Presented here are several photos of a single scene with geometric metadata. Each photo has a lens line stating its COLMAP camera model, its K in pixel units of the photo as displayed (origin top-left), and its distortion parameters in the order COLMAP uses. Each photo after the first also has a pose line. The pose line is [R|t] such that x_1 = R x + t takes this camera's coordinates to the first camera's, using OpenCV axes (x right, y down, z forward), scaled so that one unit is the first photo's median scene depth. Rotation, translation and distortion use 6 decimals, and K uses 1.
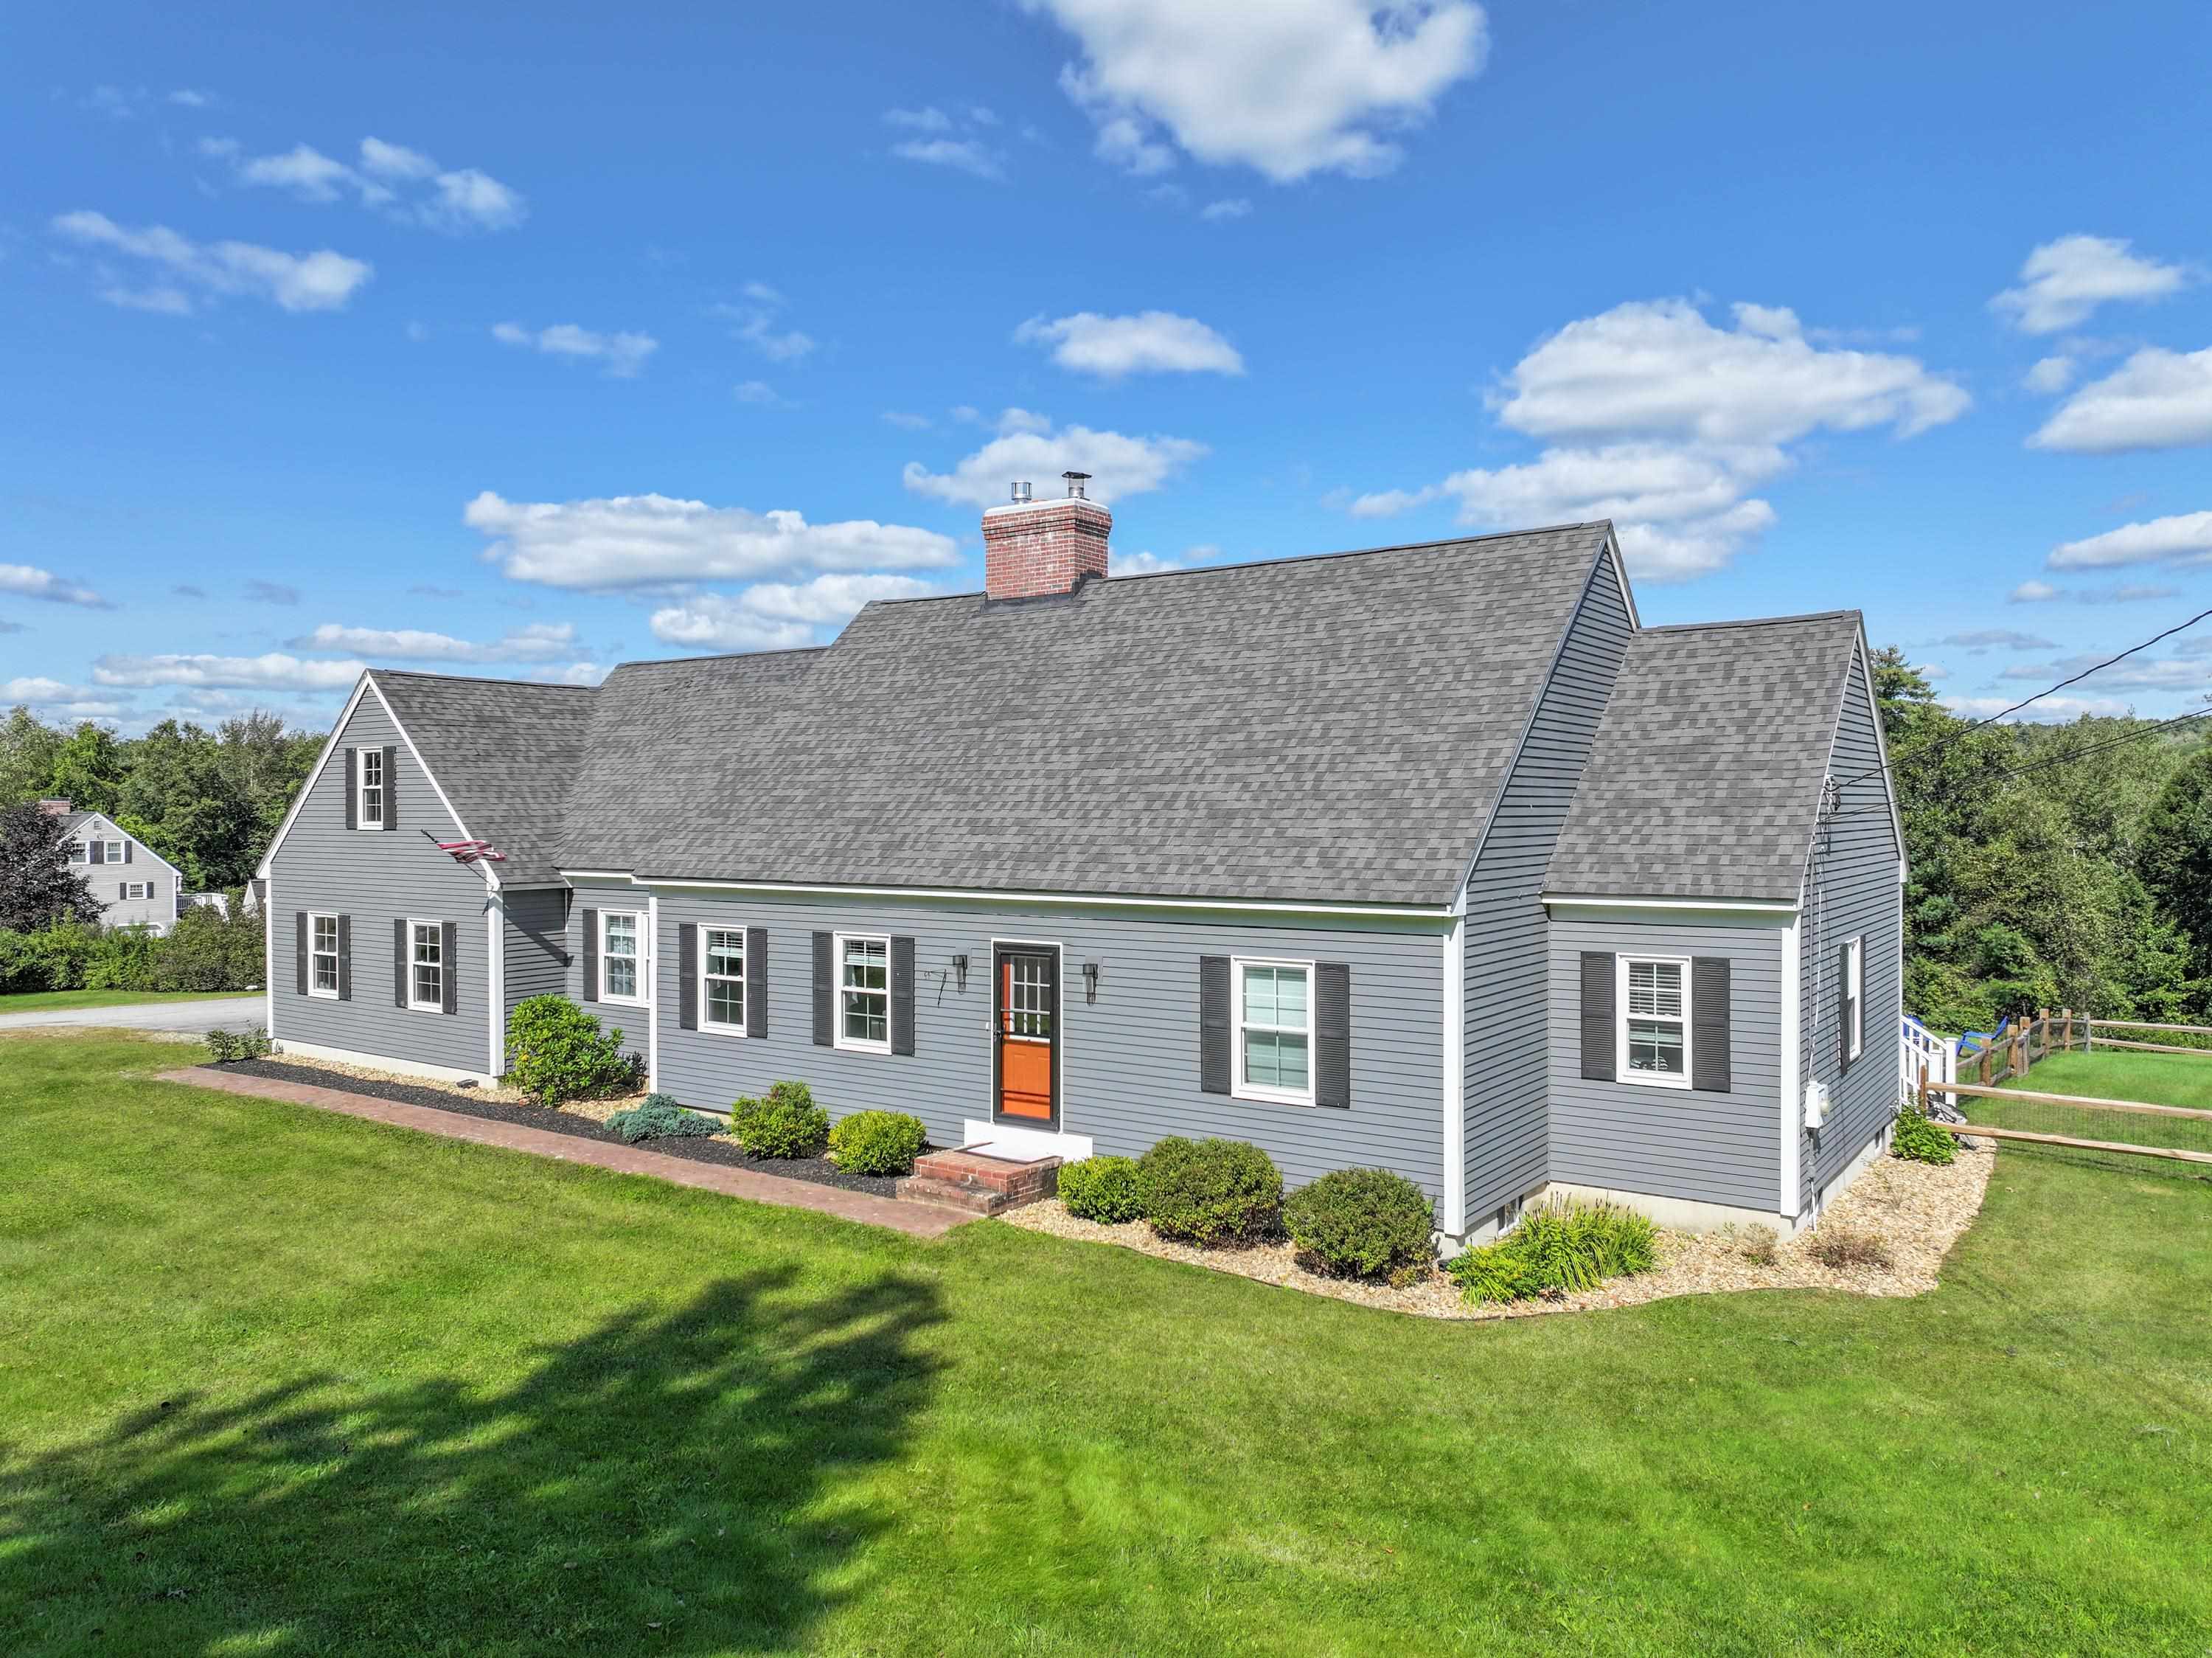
lens RADIAL K [[1546.7, 0, 1106.0], [0, 1546.7, 829.0], [0, 0, 1]] dist [0.004453, 0.006140]
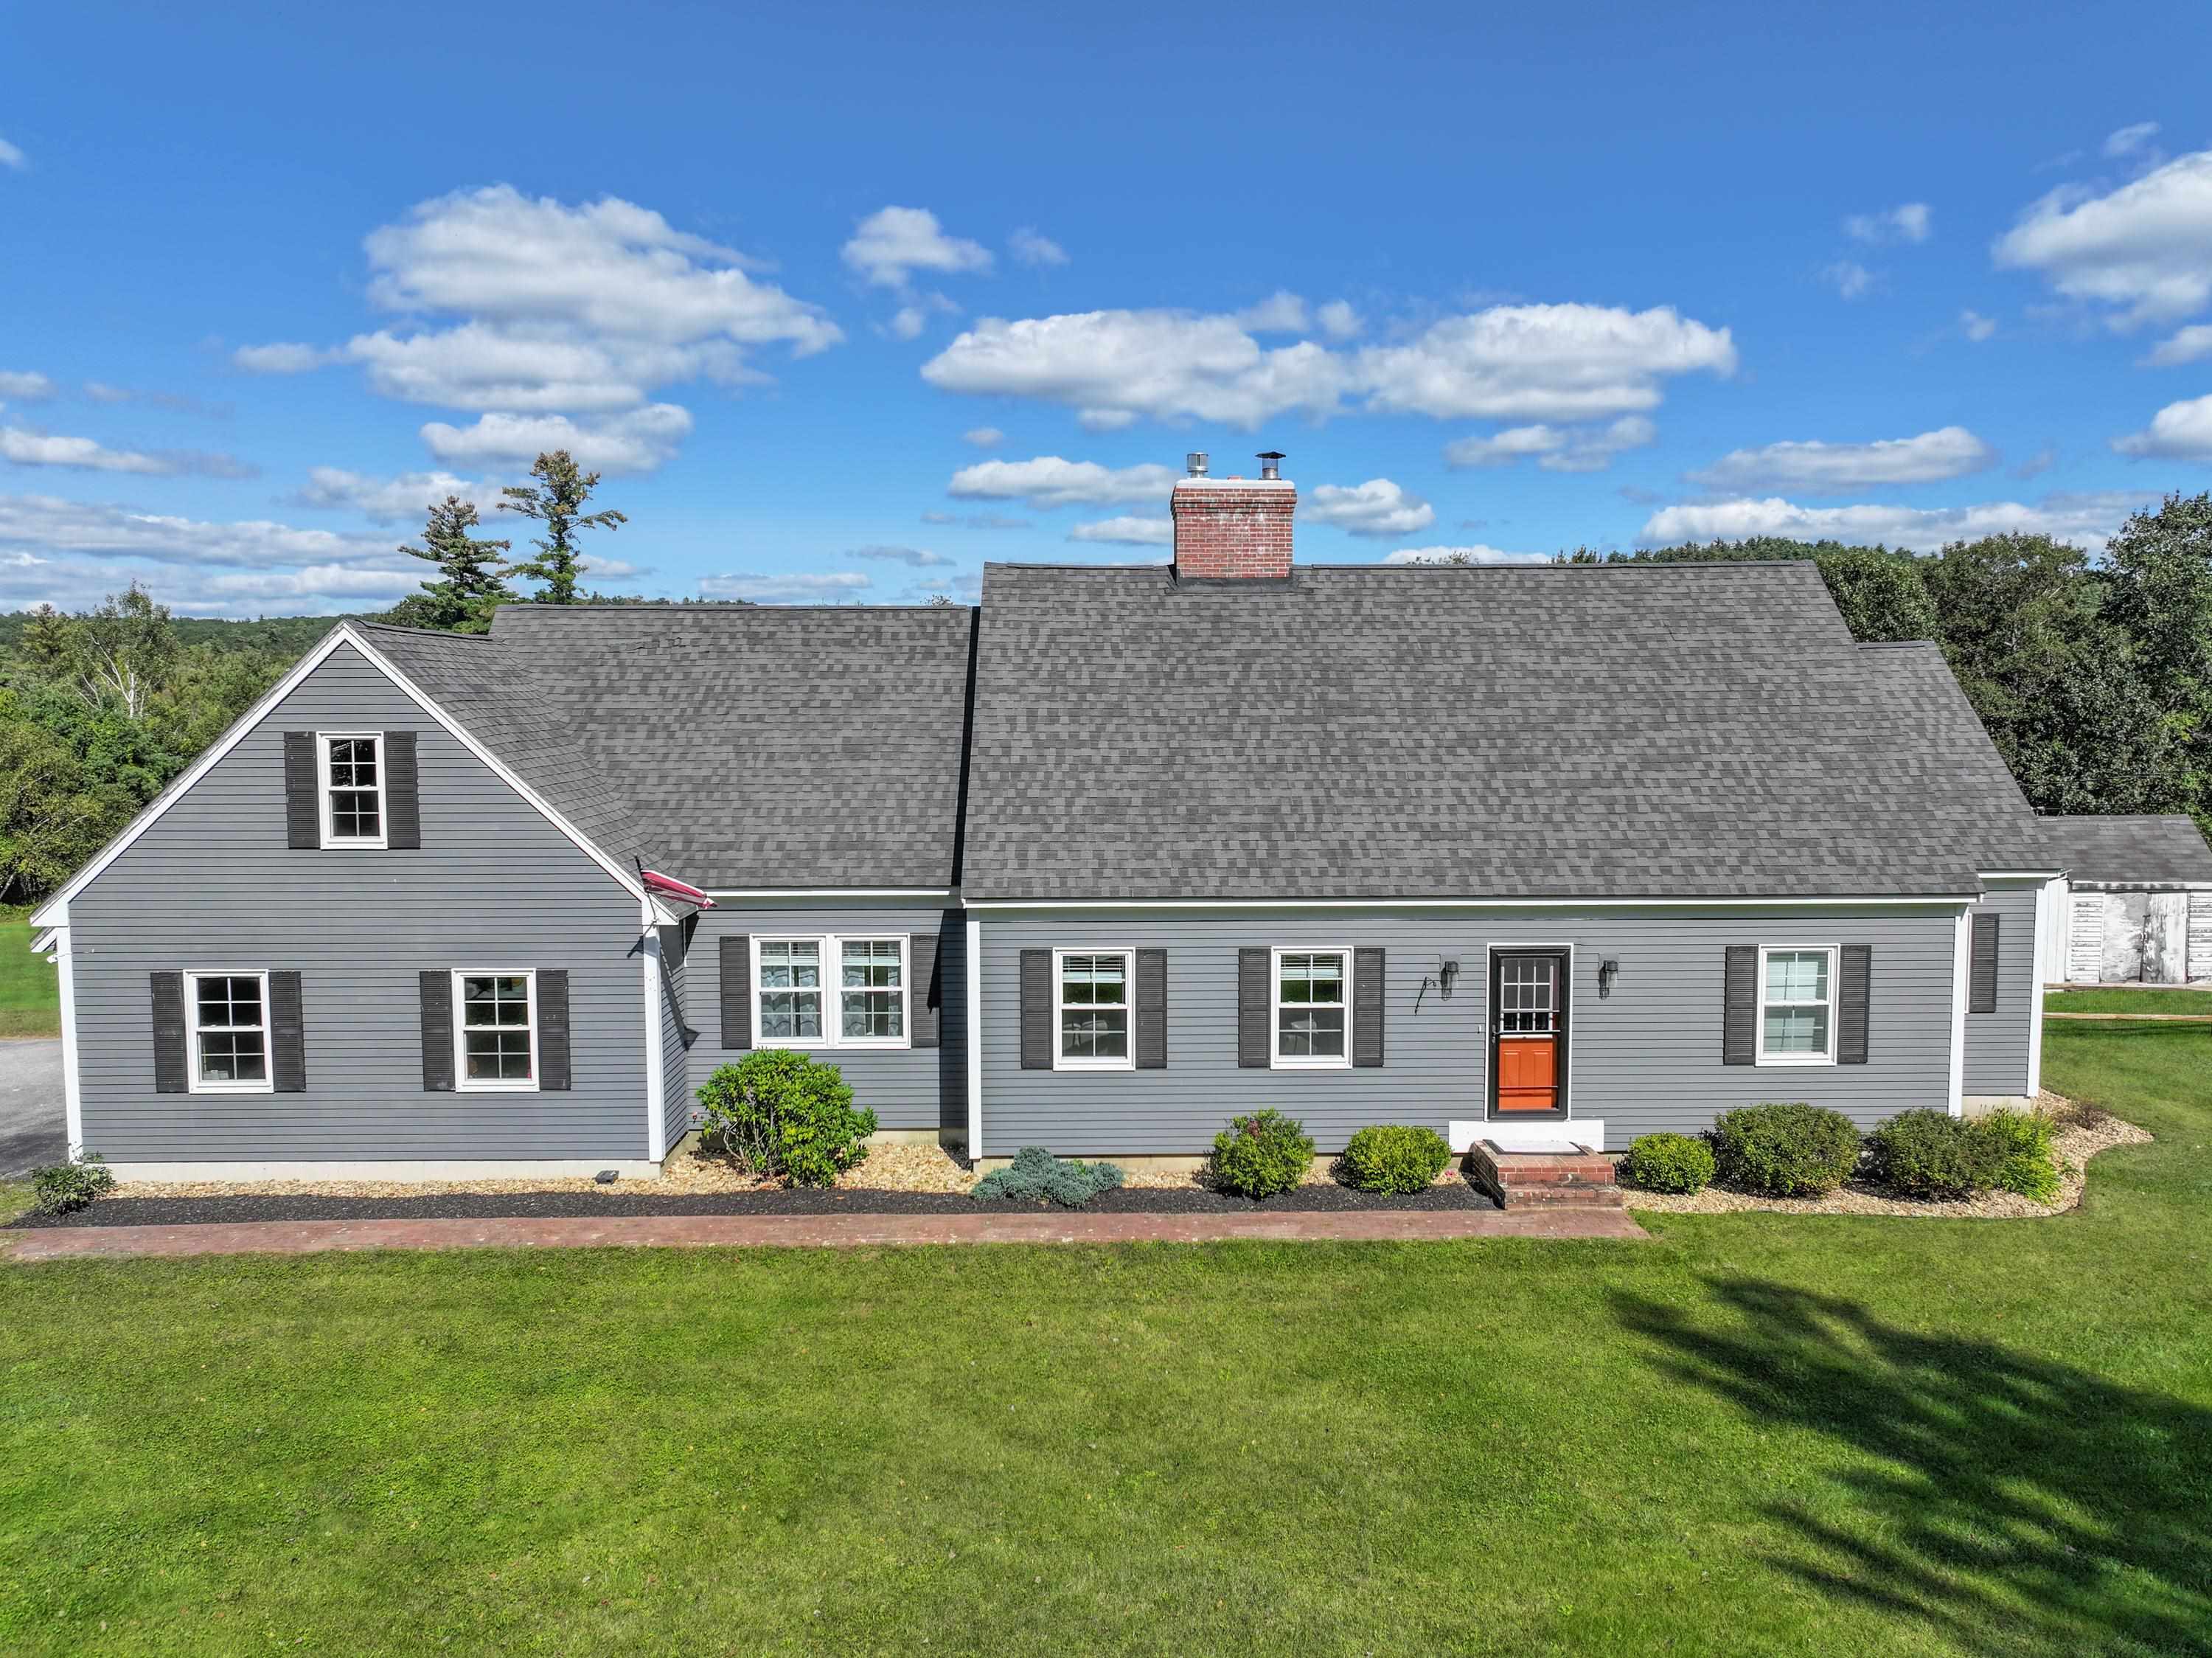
lens RADIAL K [[1546.7, 0, 1106.0], [0, 1546.7, 829.0], [0, 0, 1]] dist [0.004453, 0.006140]
pose [[0.806572, -0.047253, 0.589244, -0.940612], [0.008361, 0.997612, 0.068556, -0.082340], [-0.591076, -0.050368, 0.805042, 0.354263]]
